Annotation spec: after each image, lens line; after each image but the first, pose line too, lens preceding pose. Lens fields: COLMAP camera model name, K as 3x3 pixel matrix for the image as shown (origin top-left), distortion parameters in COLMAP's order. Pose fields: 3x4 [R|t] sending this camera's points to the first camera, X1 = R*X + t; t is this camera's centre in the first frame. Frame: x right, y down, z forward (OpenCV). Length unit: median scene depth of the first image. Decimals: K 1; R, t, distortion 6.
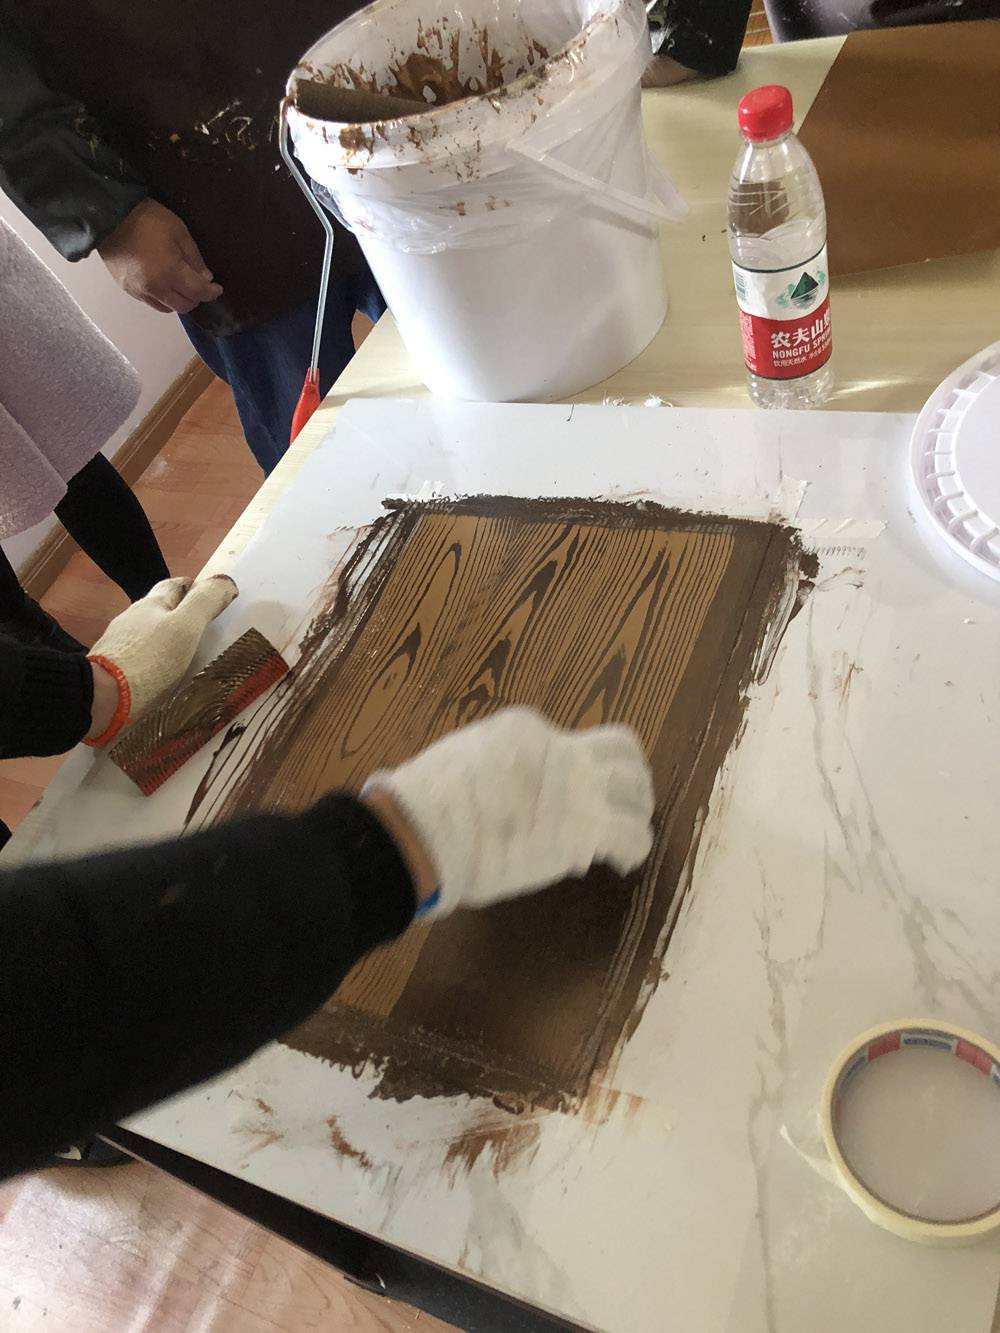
lens RADIAL K [[1091.7, 0, 496.8], [0, 1091.7, 659.5], [0, 0, 1]] dist [0.036255, -0.046552]
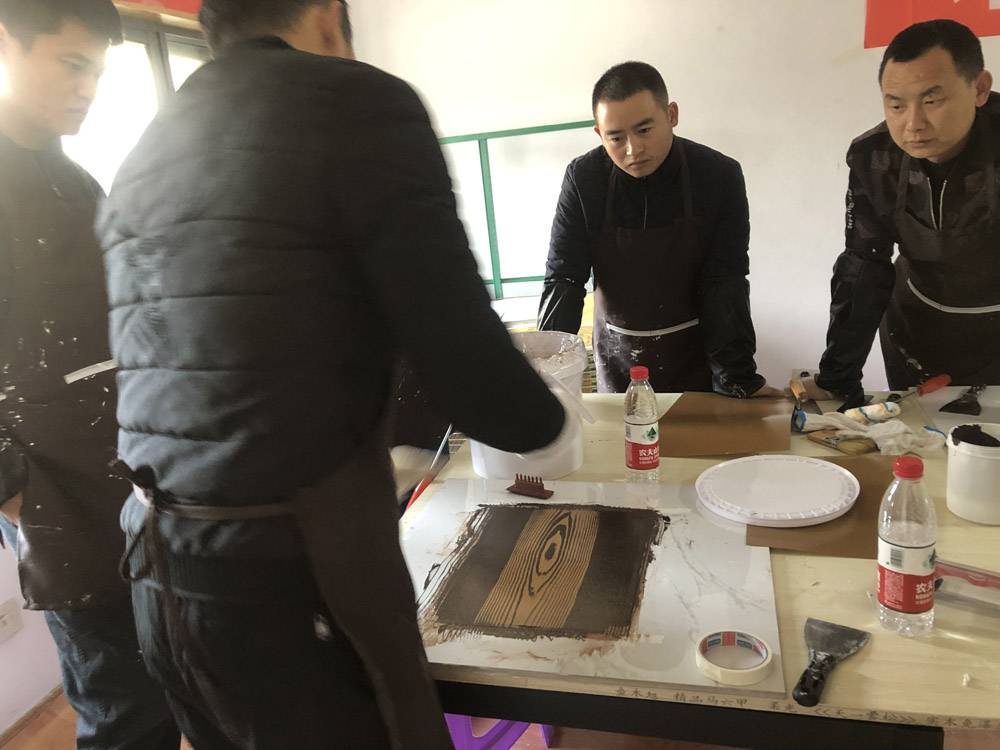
lens RADIAL K [[819.0, 0, 487.6], [0, 819.0, 376.9], [0, 0, 1]] dist [0.036255, -0.046552]
pose [[0.974019, 0.150151, 0.169533, -0.490195], [-0.023542, 0.811679, -0.583629, 0.755920], [-0.225239, 0.564475, 0.794126, -0.623701]]
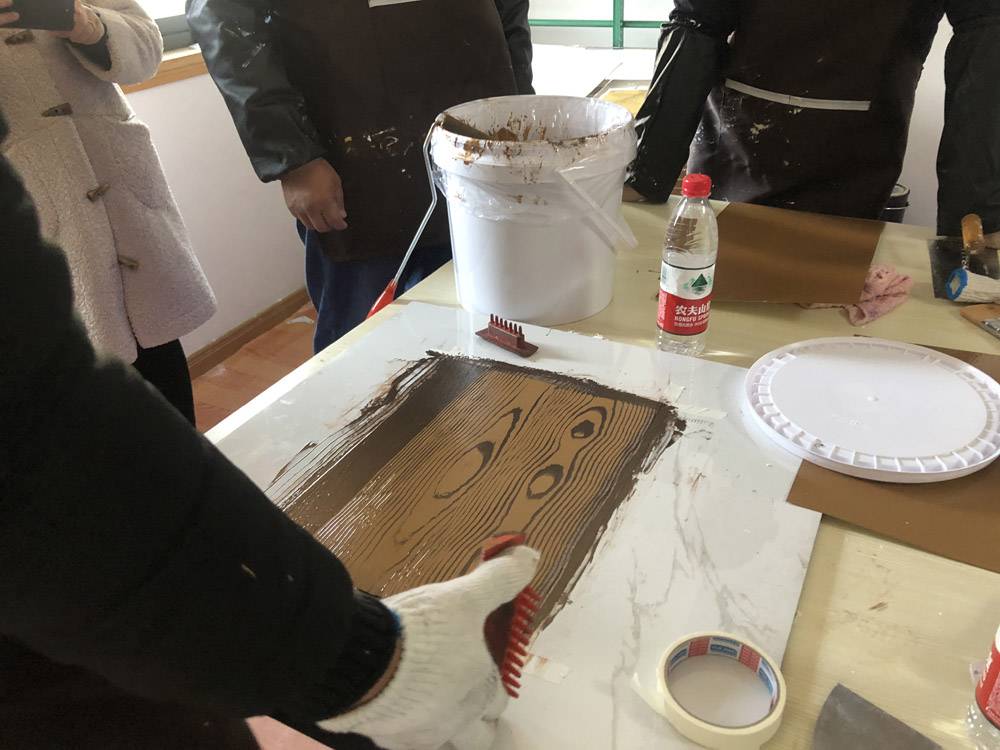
lens RADIAL K [[819.0, 0, 499.4], [0, 819.0, 374.5], [0, 0, 1]] dist [0.036255, -0.046552]
pose [[0.966521, 0.248733, 0.062995, -0.079565], [-0.217152, 0.923726, -0.315555, 0.286323], [-0.136680, 0.291311, 0.946814, -0.171483]]
